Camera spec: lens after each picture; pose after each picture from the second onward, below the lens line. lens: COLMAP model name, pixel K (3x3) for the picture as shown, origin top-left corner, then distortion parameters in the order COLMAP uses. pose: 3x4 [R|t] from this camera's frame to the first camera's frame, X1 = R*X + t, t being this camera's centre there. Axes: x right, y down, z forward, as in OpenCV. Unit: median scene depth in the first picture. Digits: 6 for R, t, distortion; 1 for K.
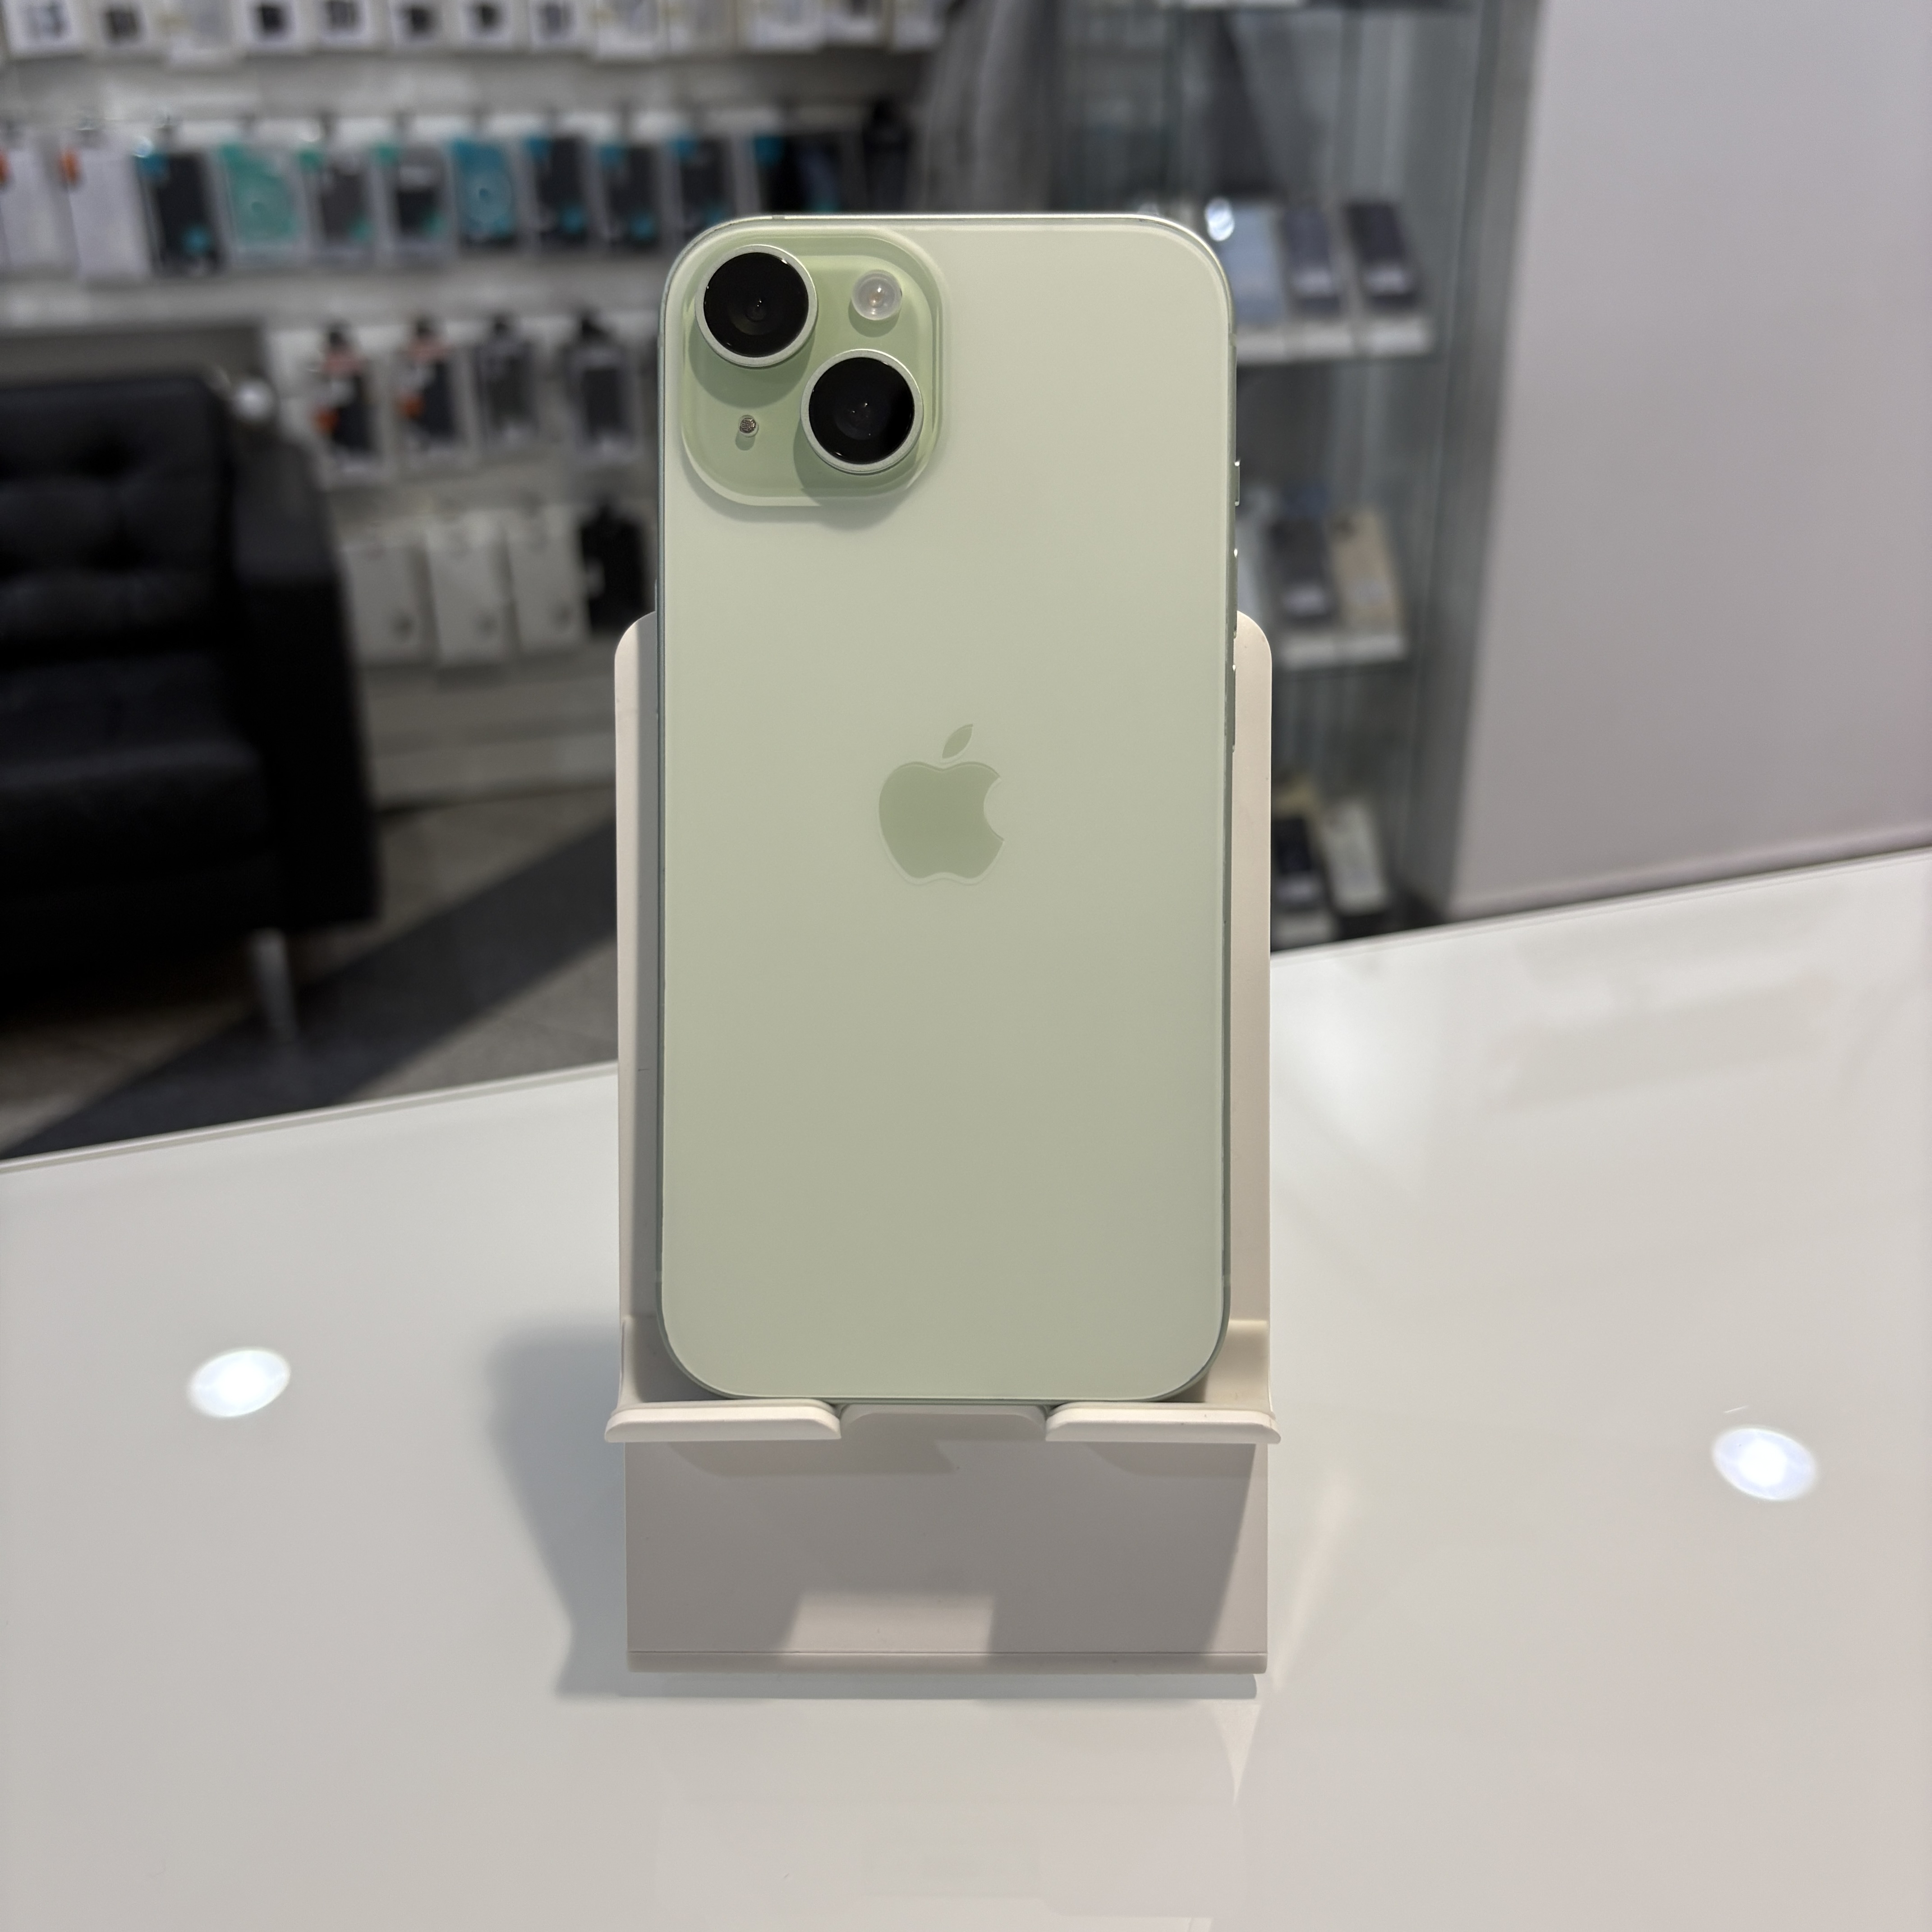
lens RADIAL K [[2128.1, 0, 940.0], [0, 2128.1, 961.1], [0, 0, 1]] dist [-0.011866, 0.058746]
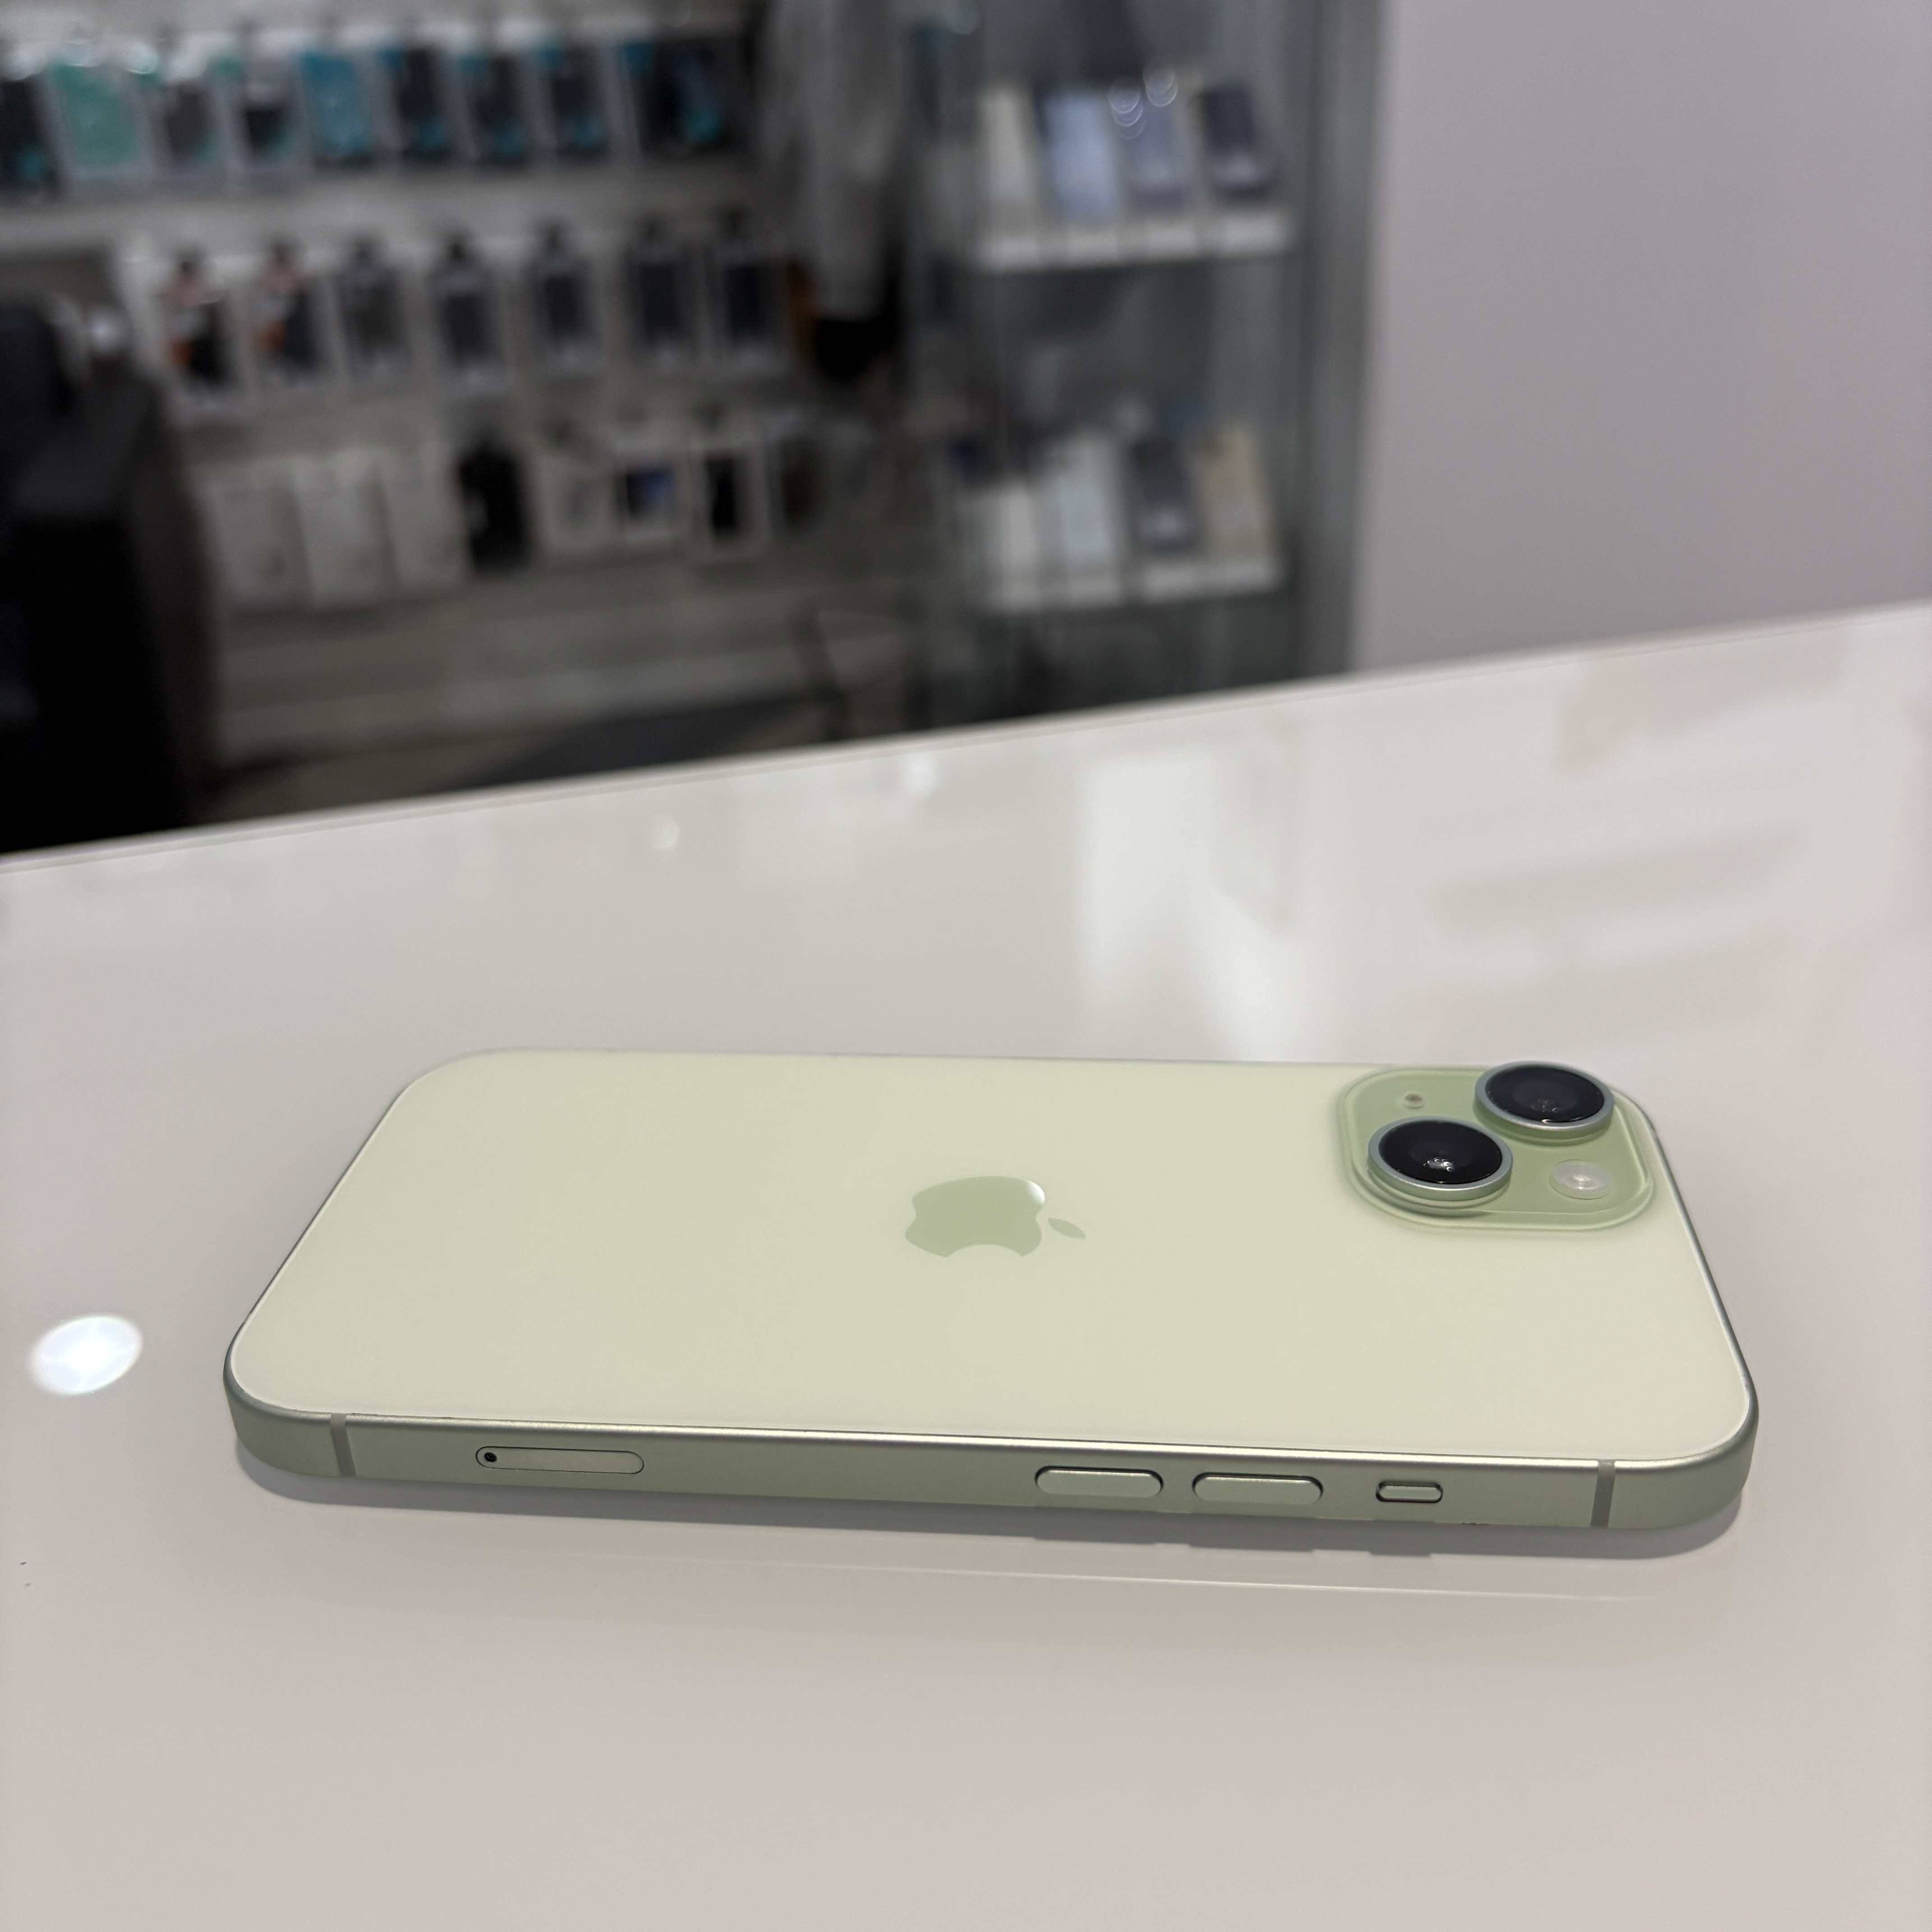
lens RADIAL K [[2128.1, 0, 940.0], [0, 2128.1, 961.1], [0, 0, 1]] dist [-0.011866, 0.058746]
pose [[0.997574, 0.001669, -0.069598, 0.123955], [-0.000178, 0.999770, 0.021428, -0.000582], [0.069617, -0.021364, 0.997345, 0.063328]]
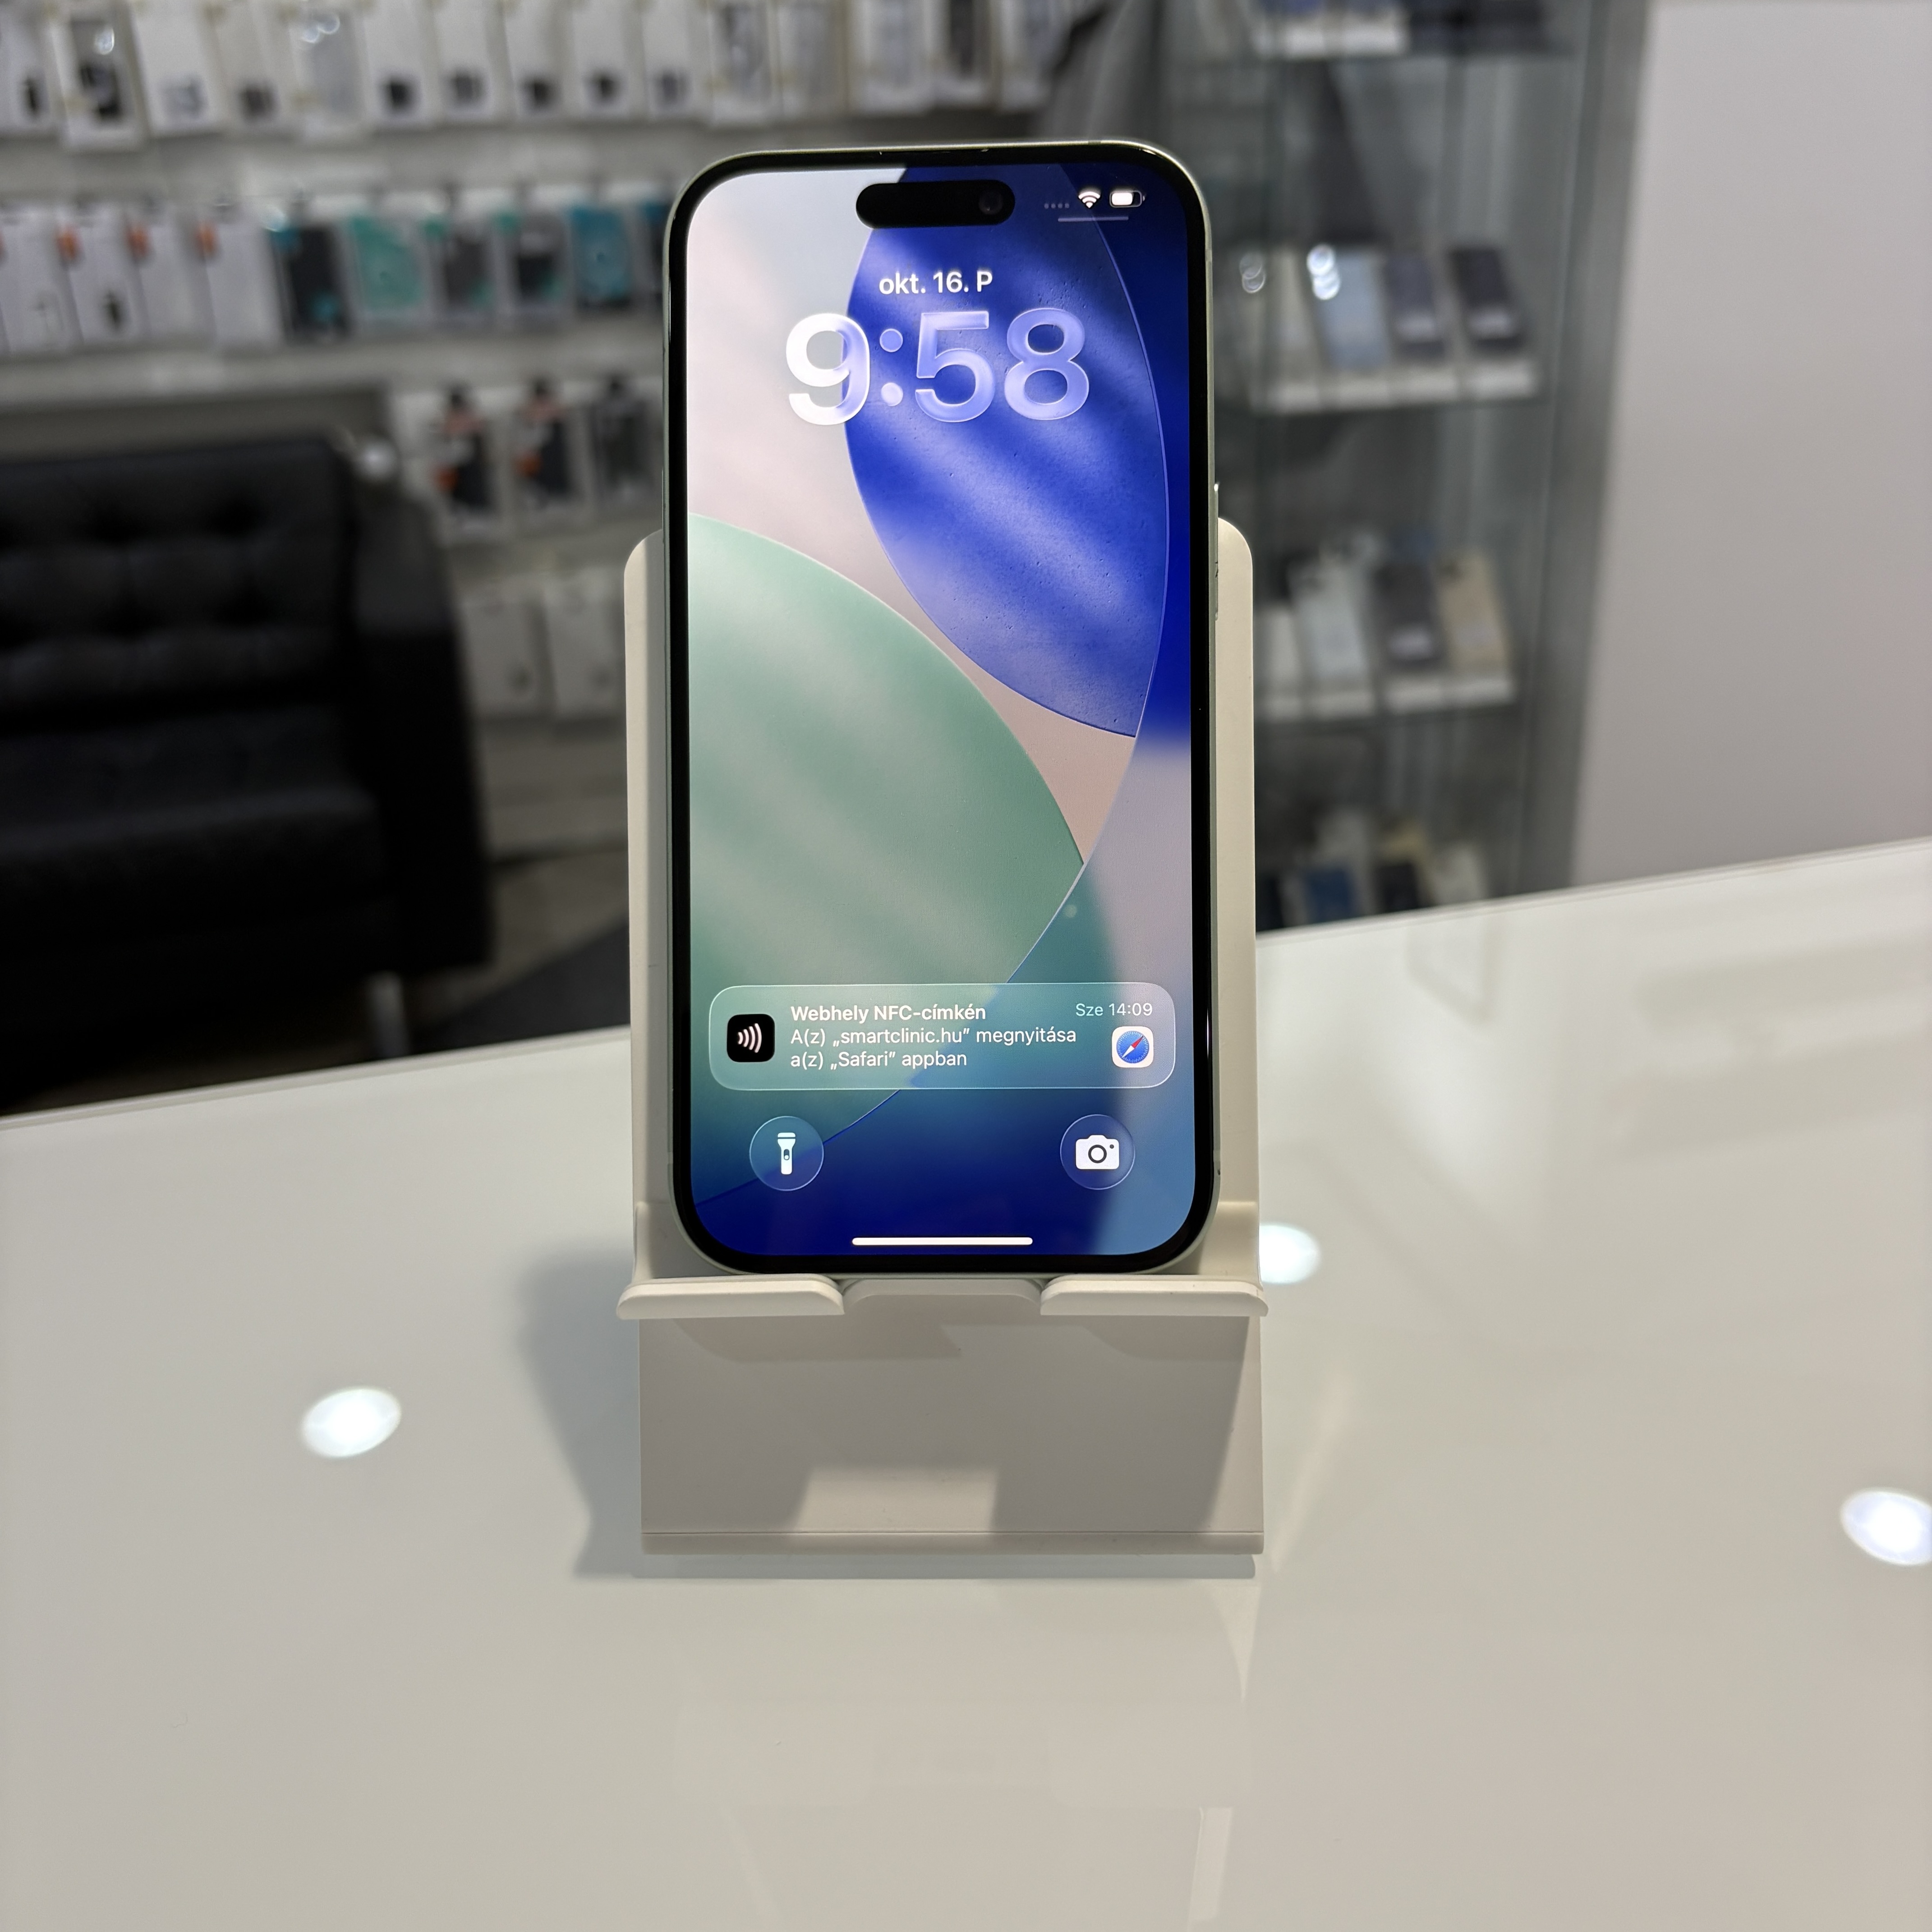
lens RADIAL K [[2128.1, 0, 940.0], [0, 2128.1, 961.1], [0, 0, 1]] dist [-0.011866, 0.058746]
pose [[0.998477, 0.000565, -0.055167, 0.005504], [-0.002226, 0.999546, -0.030051, 0.008377], [0.055125, 0.030128, 0.998025, -0.002466]]
